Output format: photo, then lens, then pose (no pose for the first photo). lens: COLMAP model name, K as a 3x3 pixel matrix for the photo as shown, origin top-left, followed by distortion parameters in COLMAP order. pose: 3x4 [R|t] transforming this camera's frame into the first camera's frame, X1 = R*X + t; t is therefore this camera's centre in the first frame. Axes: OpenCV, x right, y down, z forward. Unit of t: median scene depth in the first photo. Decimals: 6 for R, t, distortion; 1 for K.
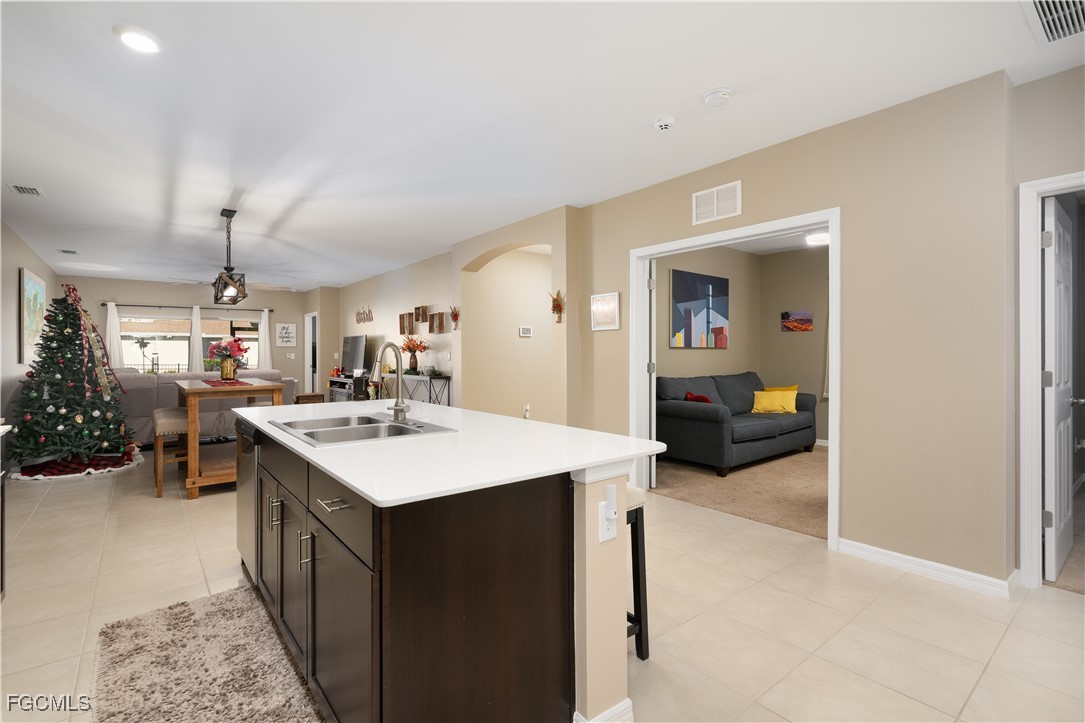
lens RADIAL K [[502.3, 0, 540.8], [0, 502.3, 357.5], [0, 0, 1]] dist [-0.001412, -0.001860]
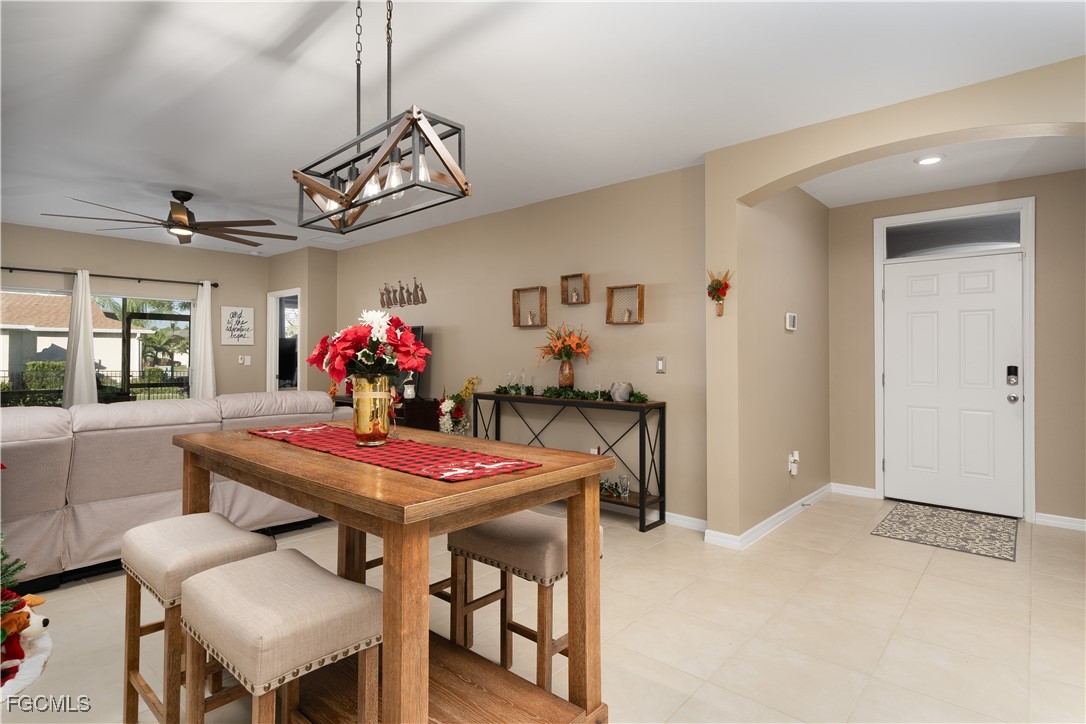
lens RADIAL K [[559.4, 0, 546.3], [0, 559.4, 357.3], [0, 0, 1]] dist [0.000818, 0.001713]
pose [[0.985302, 0.006730, 0.170688, -0.254630], [-0.006253, 0.999975, -0.003333, -0.006251], [-0.170706, 0.002217, 0.985319, 0.265437]]
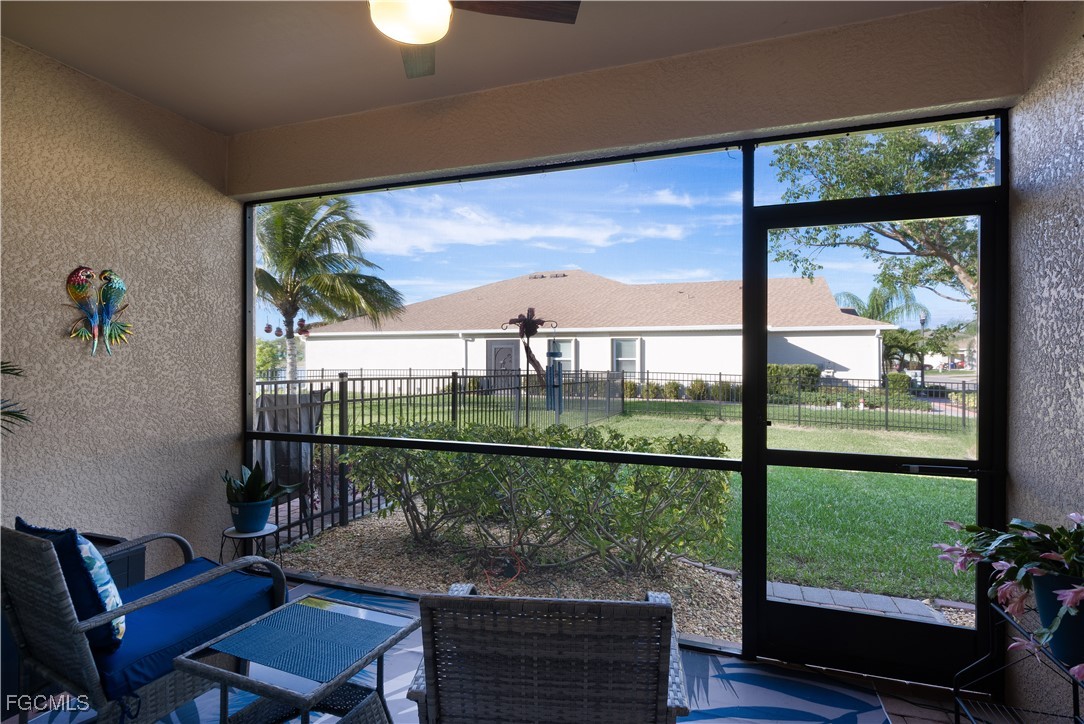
lens RADIAL K [[558.3, 0, 542.6], [0, 558.3, 359.0], [0, 0, 1]] dist [0.000818, 0.001713]
pose [[0.525506, 0.006303, -0.850767, -0.322255], [-0.006057, 0.999975, 0.003667, -0.006340], [0.850768, 0.003226, 0.525531, 0.424346]]
